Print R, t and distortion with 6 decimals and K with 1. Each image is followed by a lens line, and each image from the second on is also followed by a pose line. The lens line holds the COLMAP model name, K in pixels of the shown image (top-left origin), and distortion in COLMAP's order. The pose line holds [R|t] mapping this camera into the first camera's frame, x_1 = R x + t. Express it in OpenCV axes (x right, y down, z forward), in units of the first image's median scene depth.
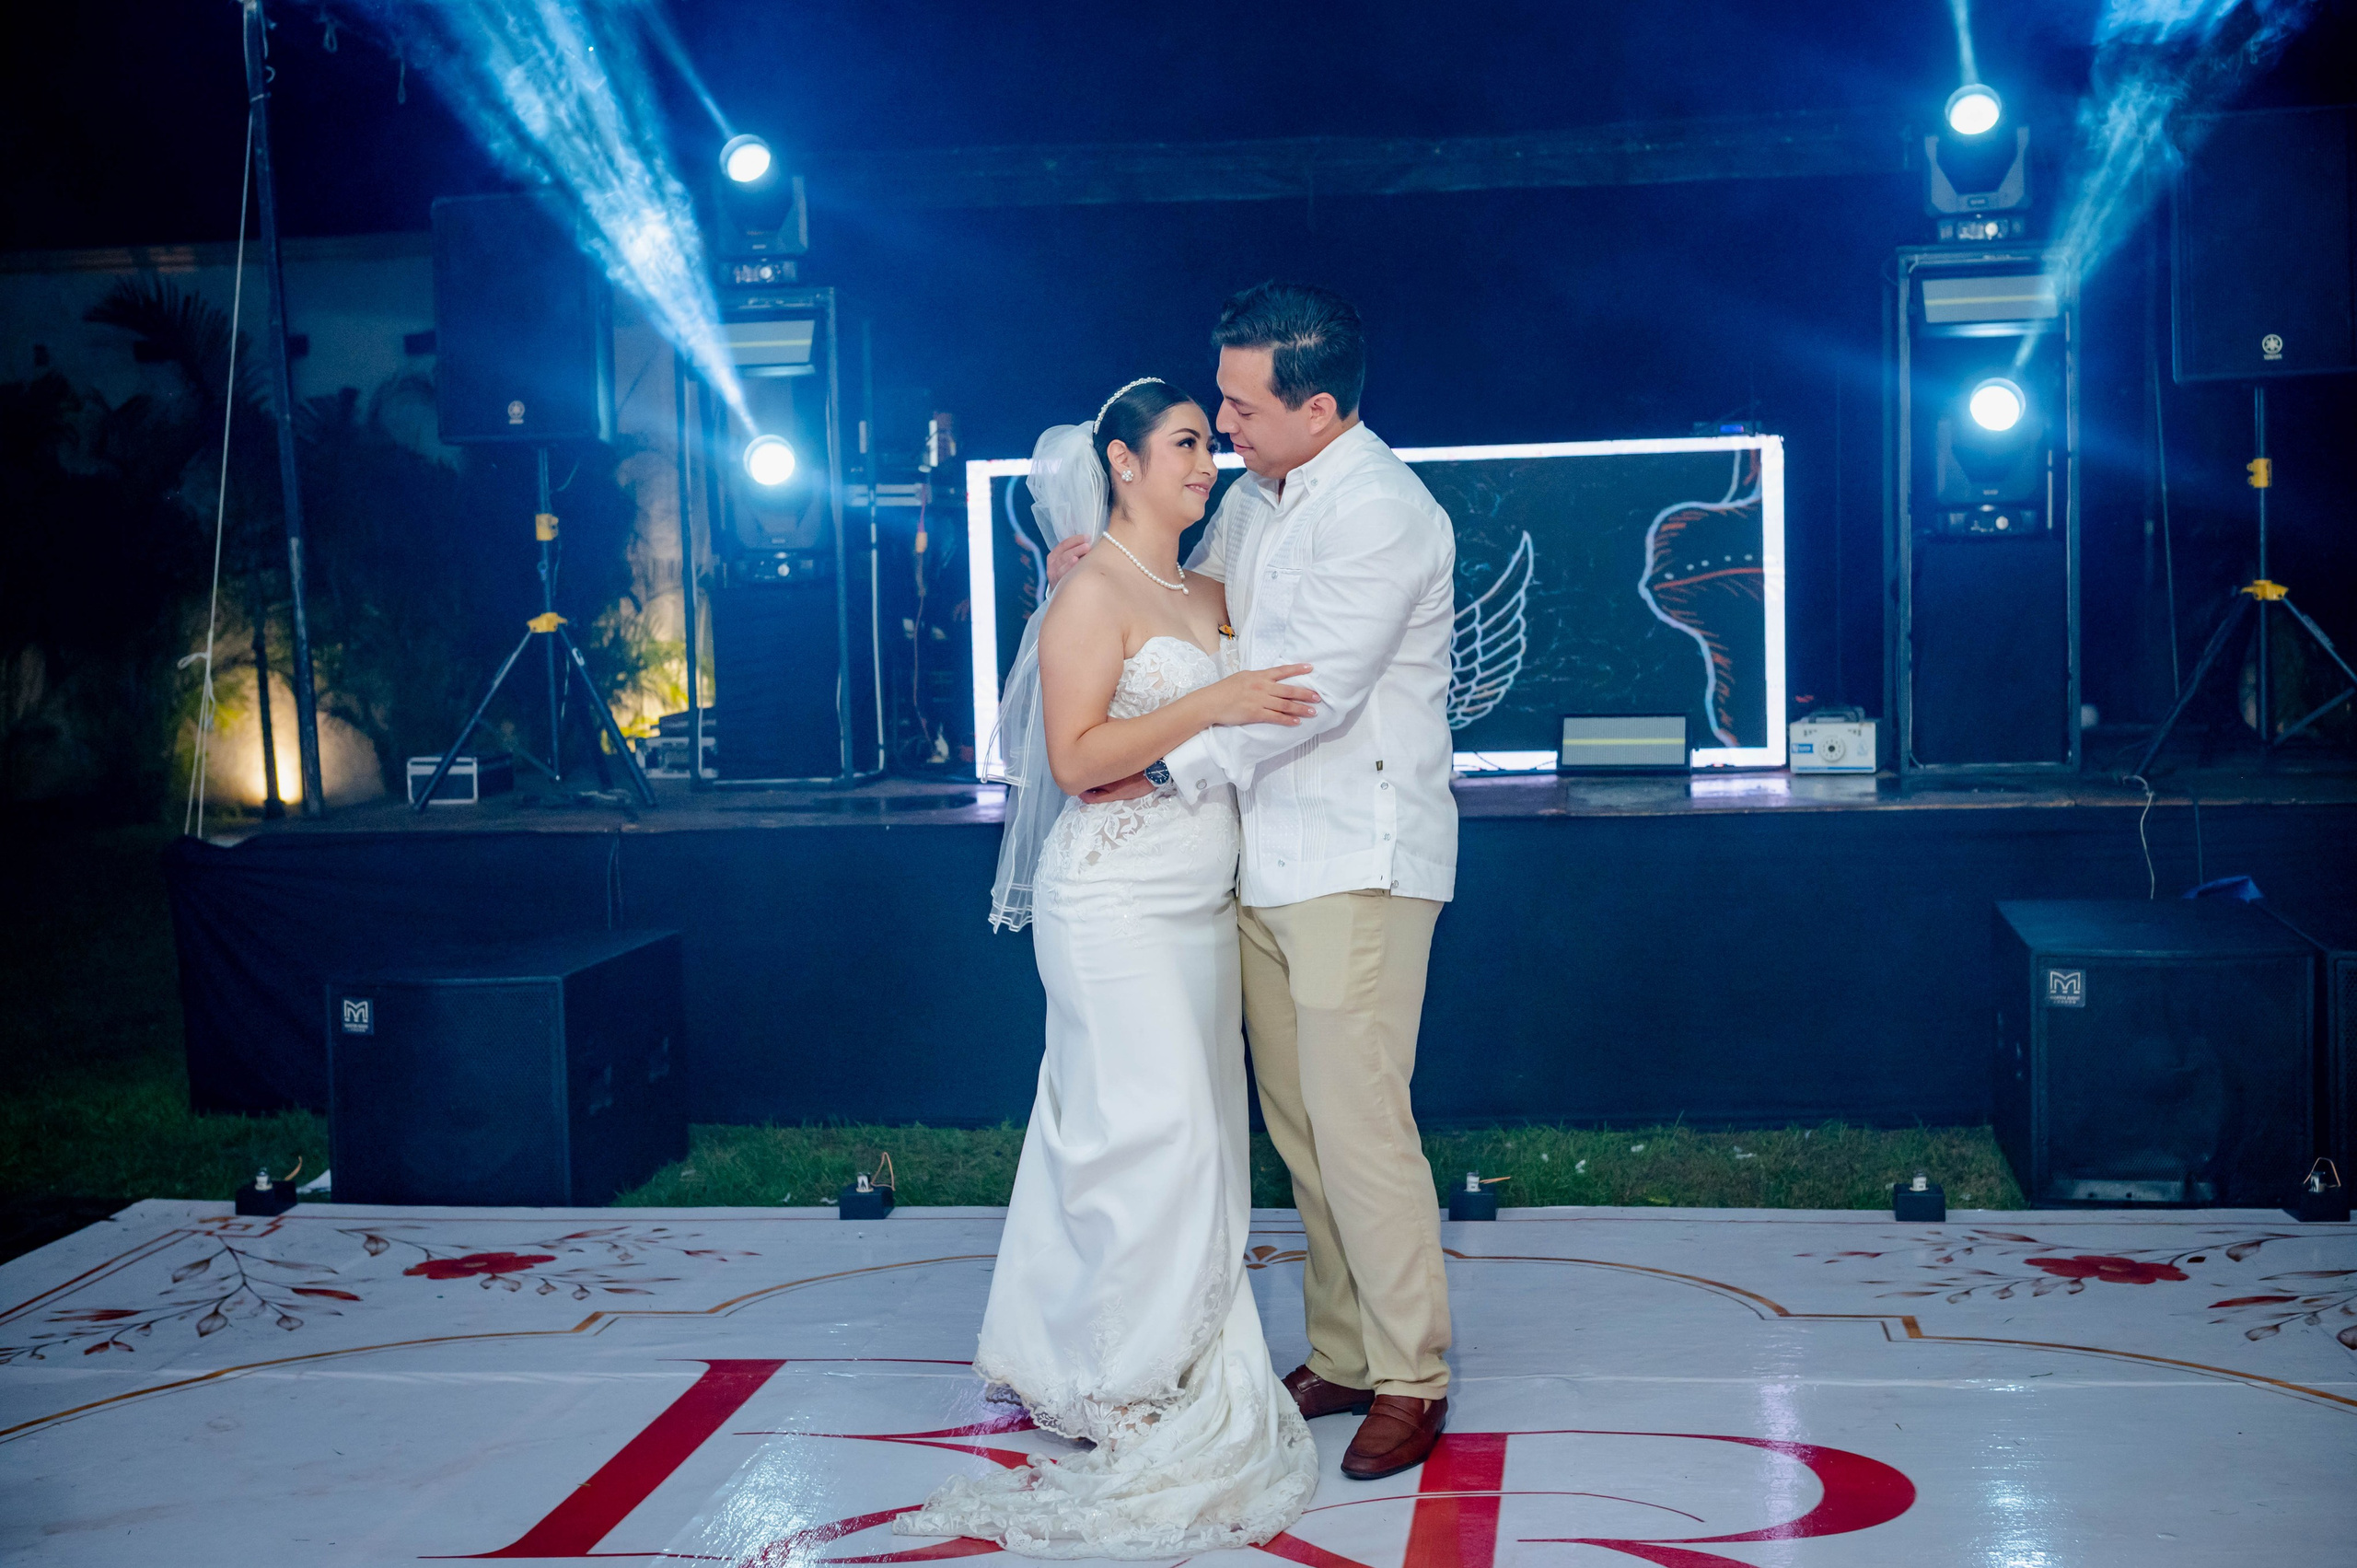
lens RADIAL K [[2726.9, 0, 1181.1], [0, 2726.9, 784.1], [0, 0, 1]] dist [-0.006173, 0.033579]
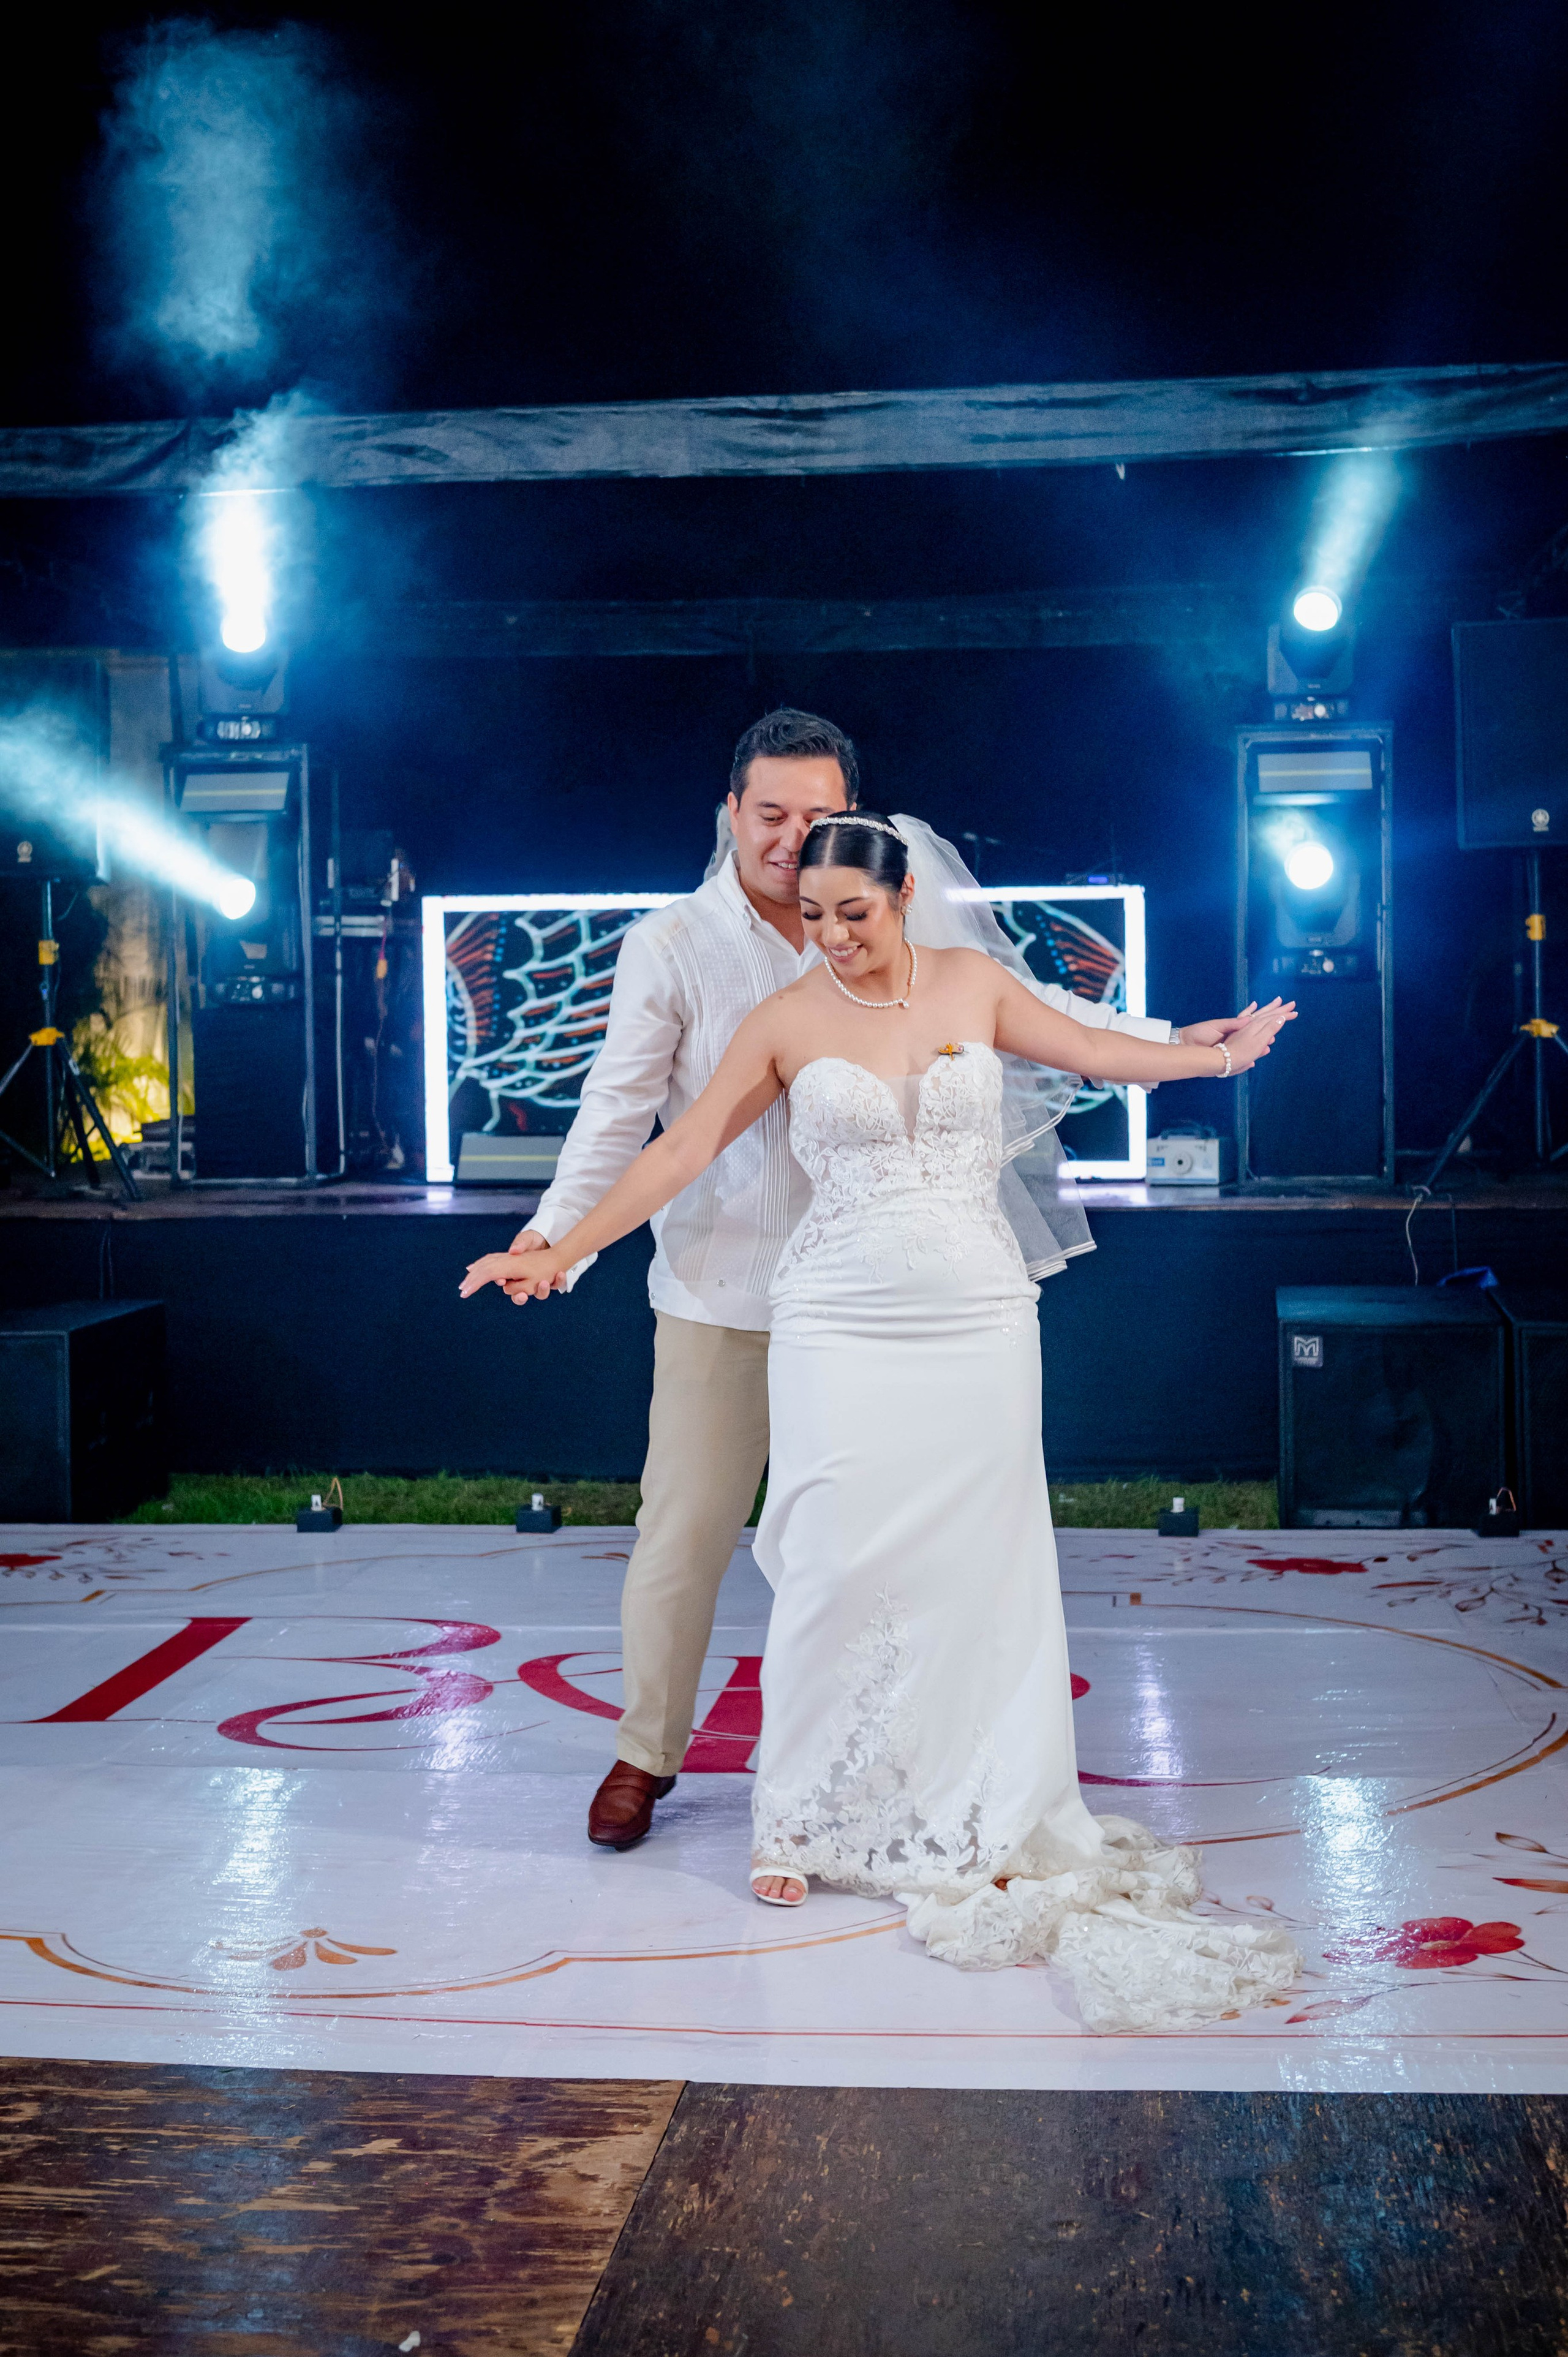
lens RADIAL K [[2957.6, 0, 727.7], [0, 2957.6, 1096.9], [0, 0, 1]] dist [-0.006484, 0.027251]
pose [[0.999777, 0.012997, 0.016645, 0.031045], [-0.012271, 0.999000, -0.043002, 0.015829], [-0.017187, 0.042788, 0.998936, -0.240466]]
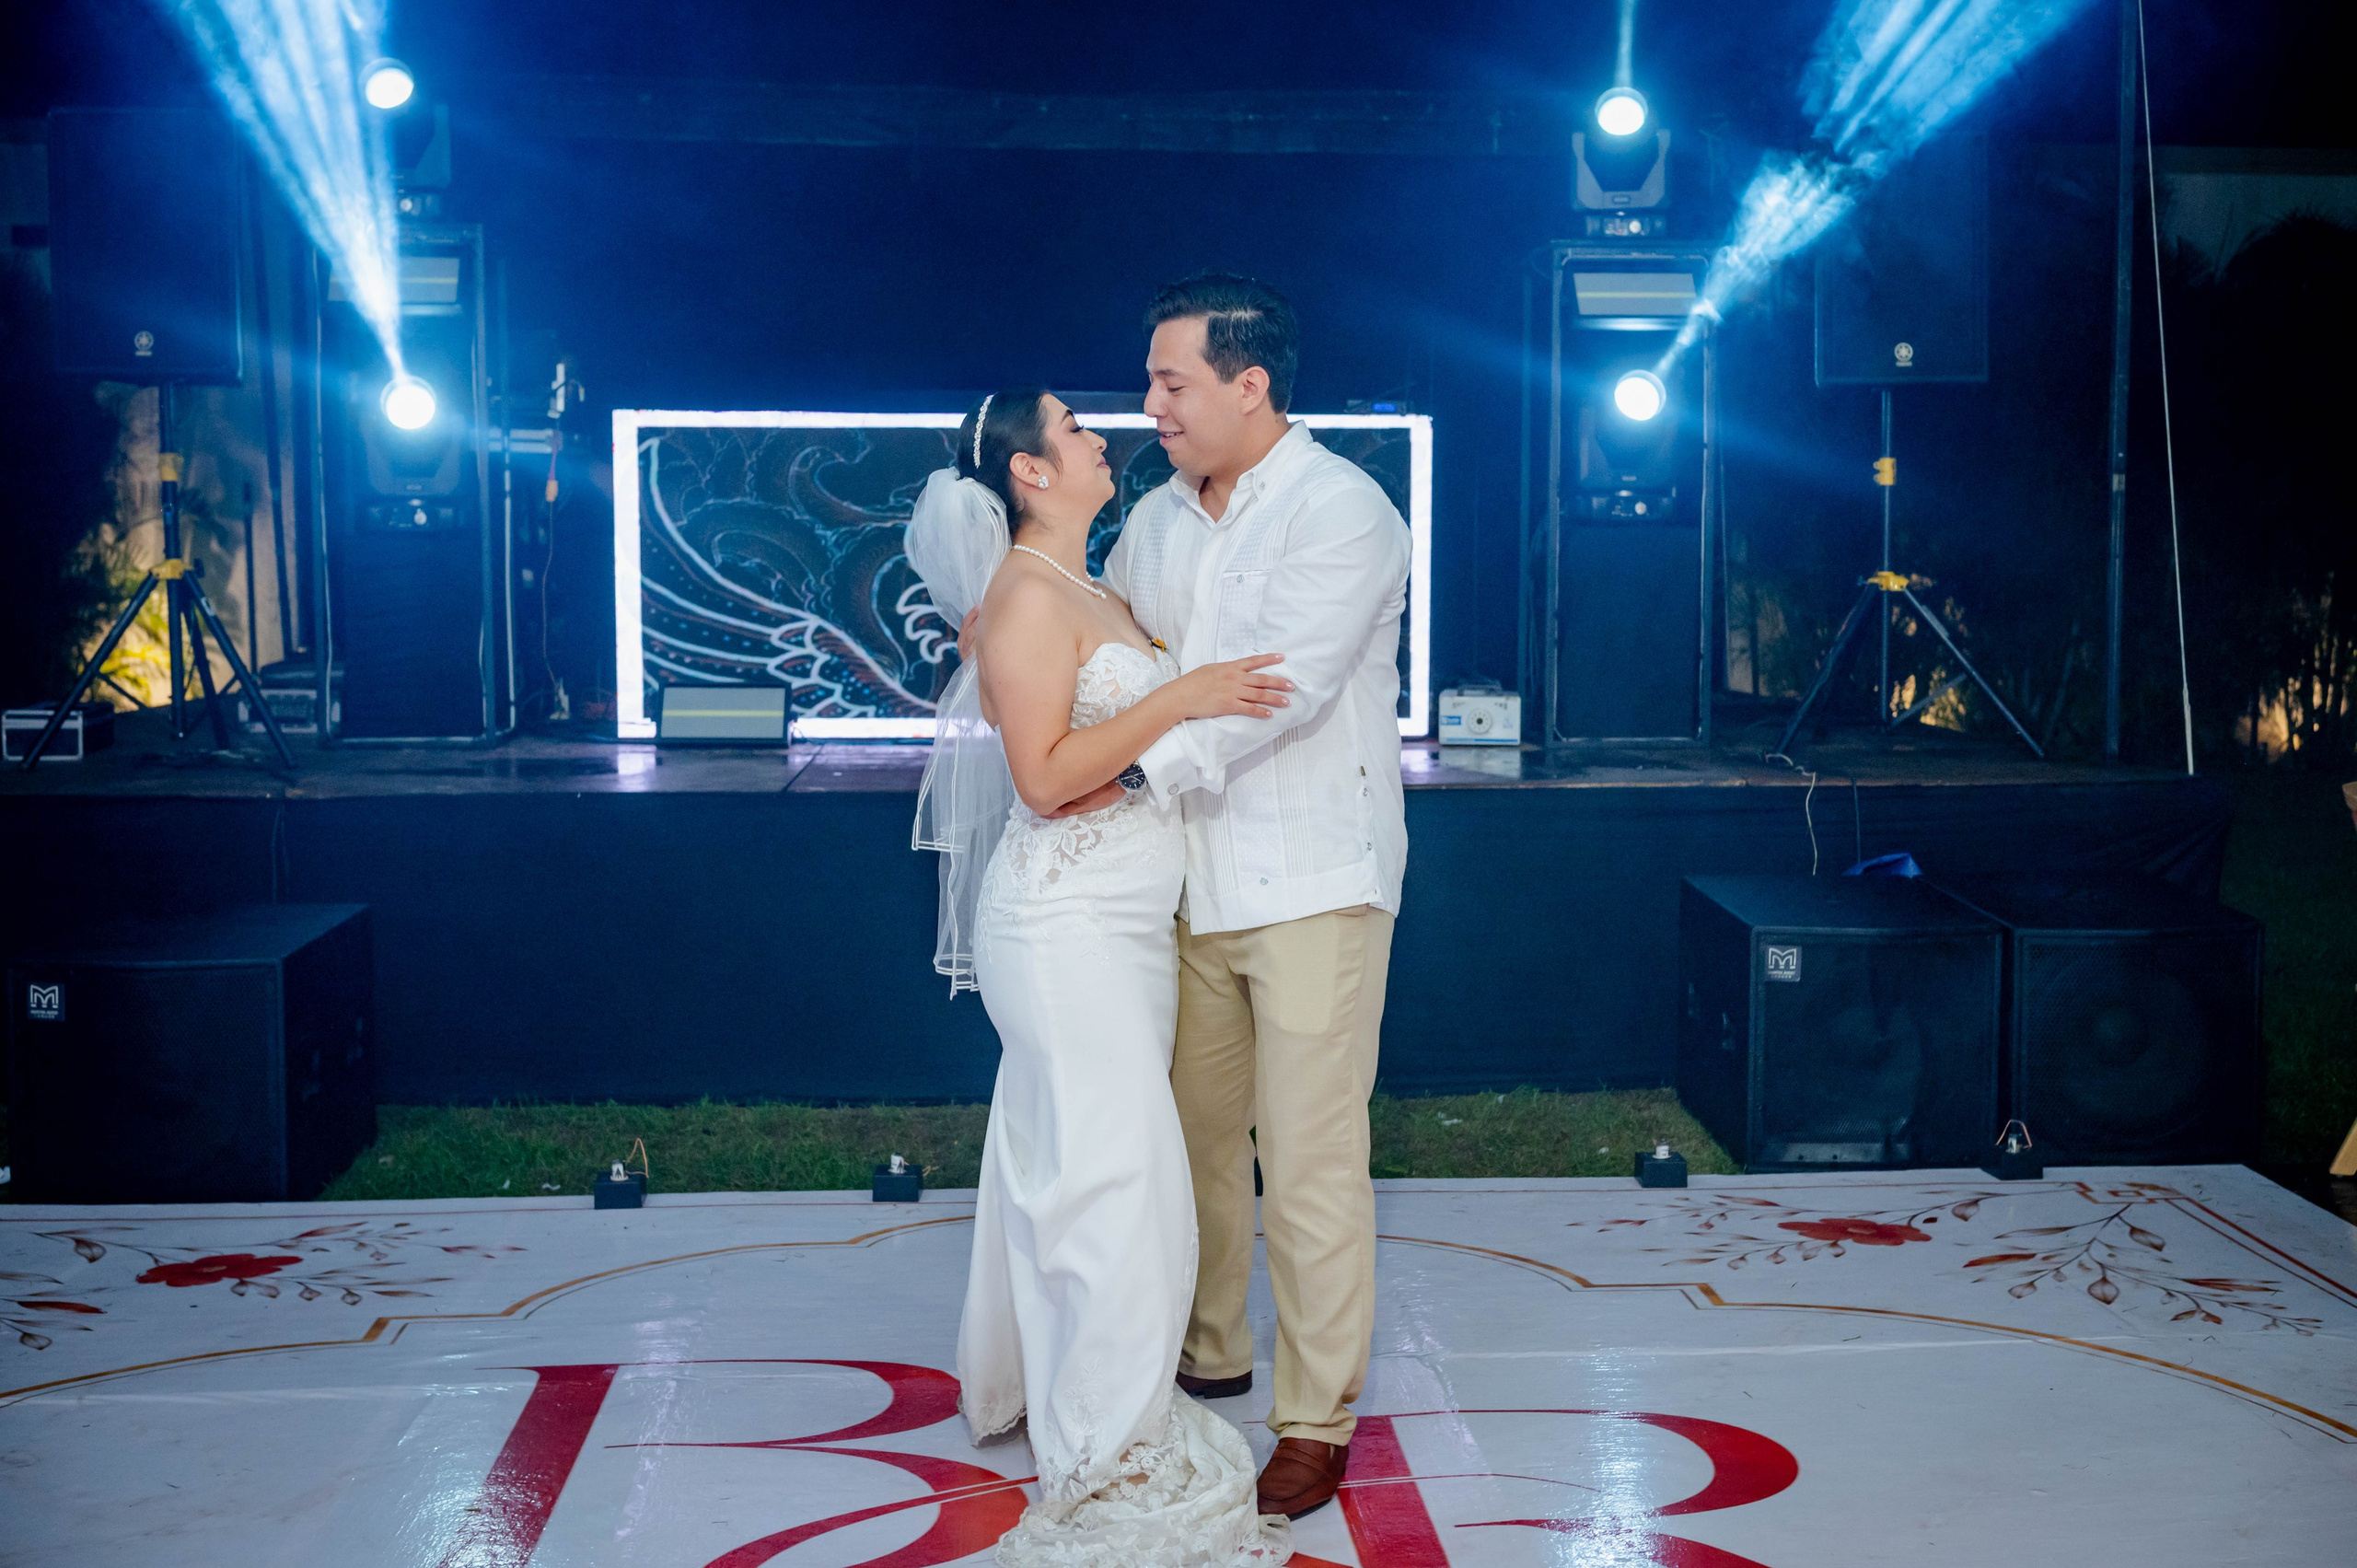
lens RADIAL K [[2726.9, 0, 1181.1], [0, 2726.9, 784.1], [0, 0, 1]] dist [-0.006173, 0.033579]
pose [[0.977401, 0.007947, 0.211245, -0.096072], [-0.013093, 0.999650, 0.022975, -0.012140], [-0.210988, -0.025221, 0.977163, 0.010723]]
